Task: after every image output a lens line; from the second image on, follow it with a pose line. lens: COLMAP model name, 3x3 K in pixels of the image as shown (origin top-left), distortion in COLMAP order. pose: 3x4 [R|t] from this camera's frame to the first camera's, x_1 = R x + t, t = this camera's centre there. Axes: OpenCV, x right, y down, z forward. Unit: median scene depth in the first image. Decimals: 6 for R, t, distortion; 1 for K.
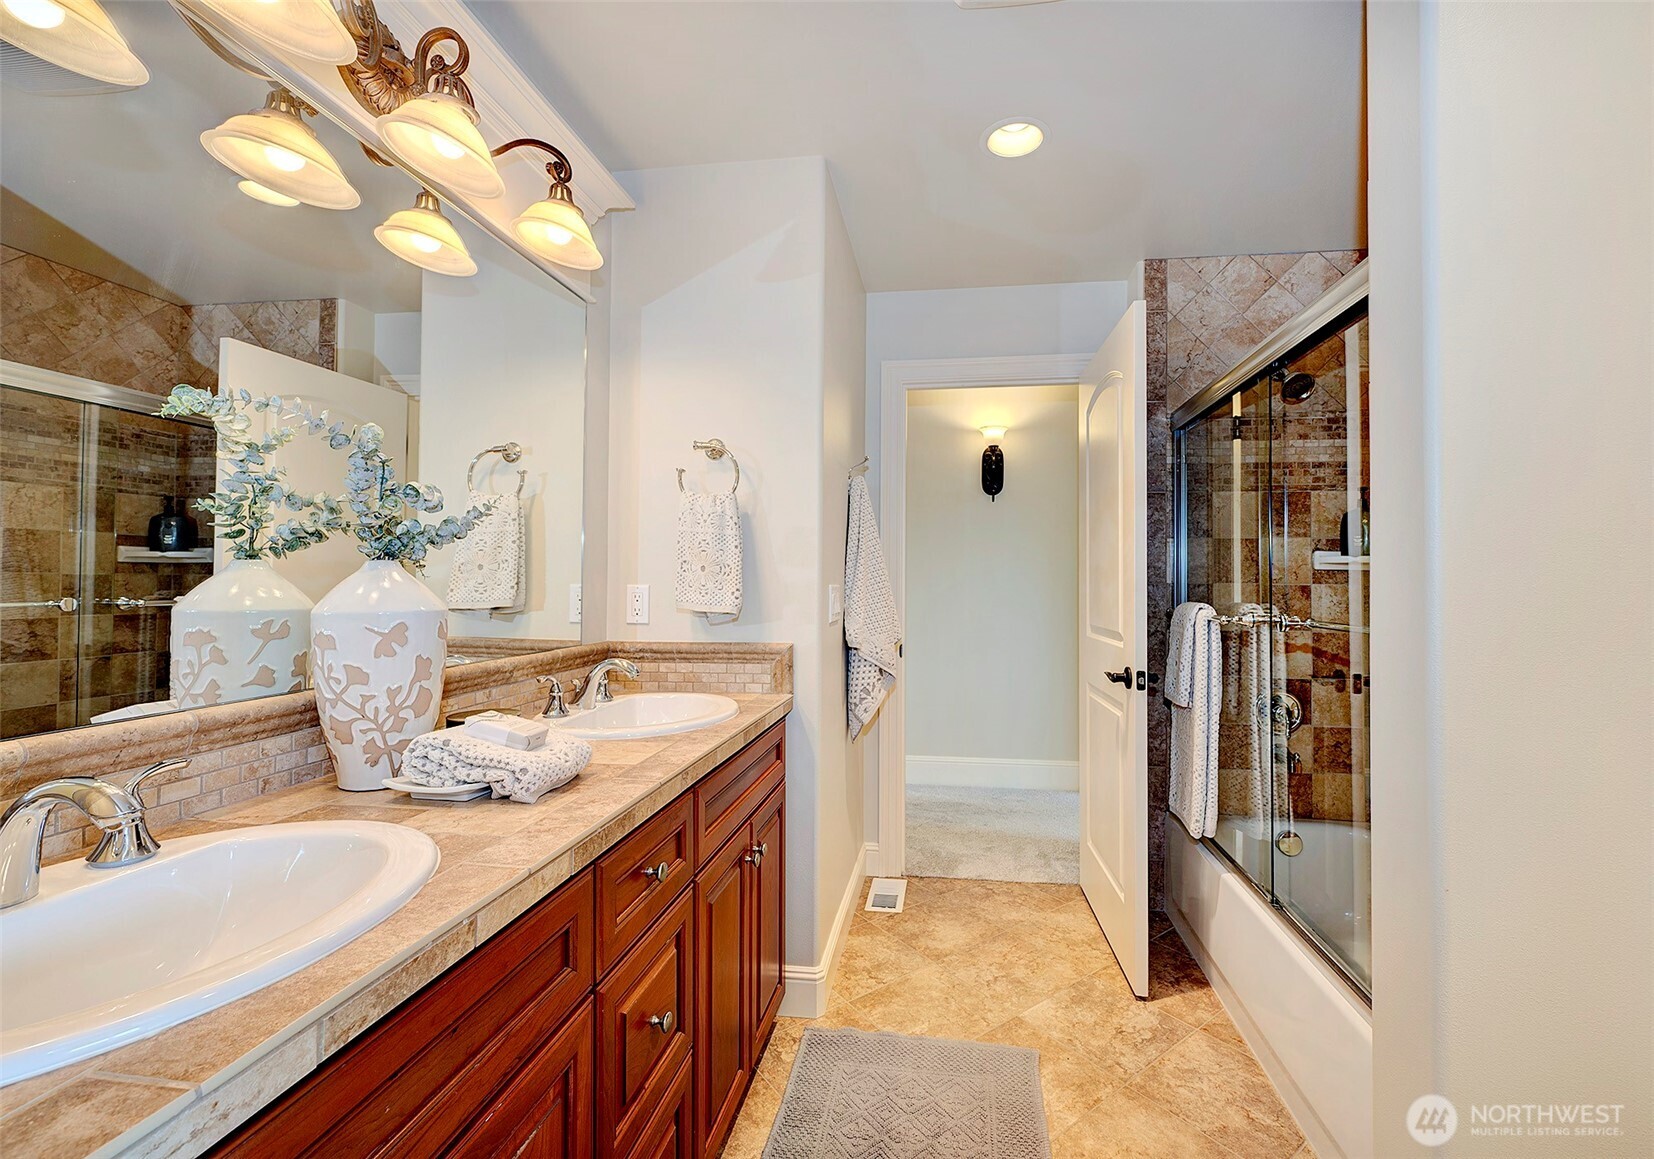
lens RADIAL K [[792.3, 0, 830.5], [0, 792.3, 577.2], [0, 0, 1]] dist [0.001285, 0.000091]
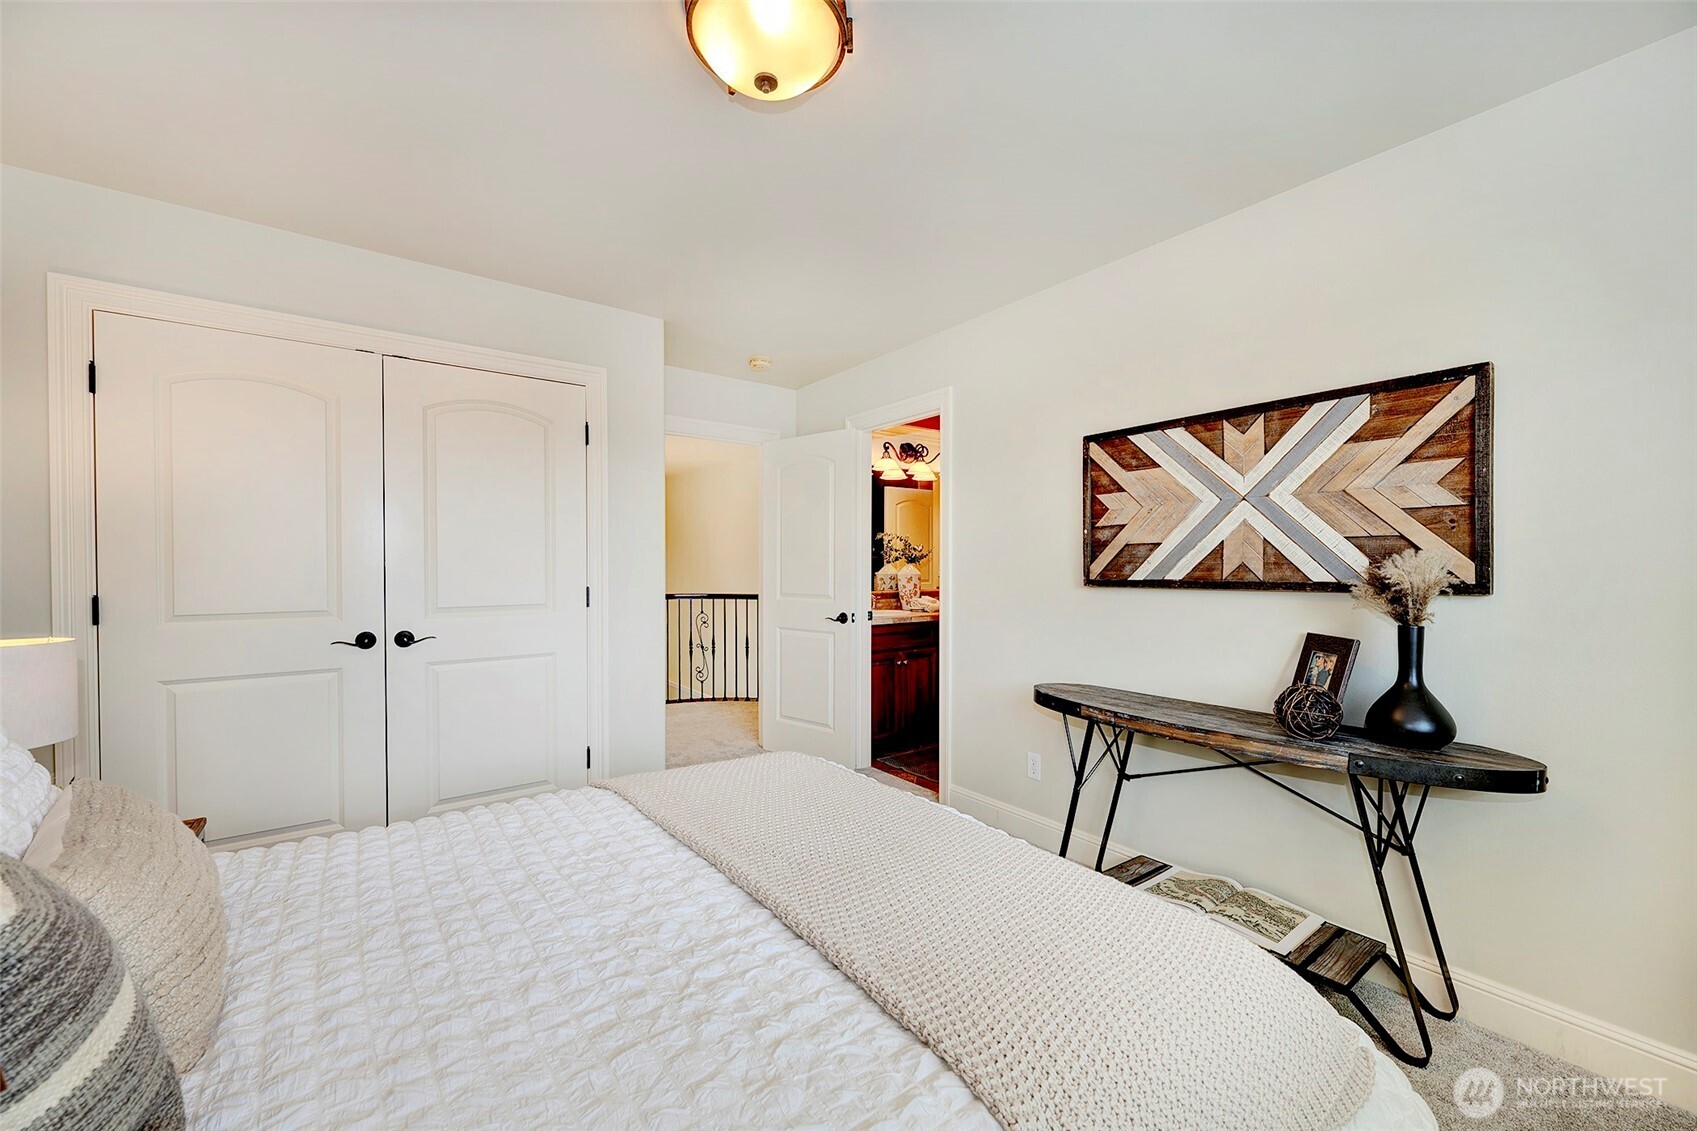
lens RADIAL K [[675.0, 0, 850.0], [0, 675.0, 570.7], [0, 0, 1]] dist [-0.001551, 0.000099]
pose [[0.717046, -0.002817, -0.697020, 2.055675], [0.012647, 0.999880, 0.008970, -0.018333], [0.696911, -0.015247, 0.716996, -2.215017]]
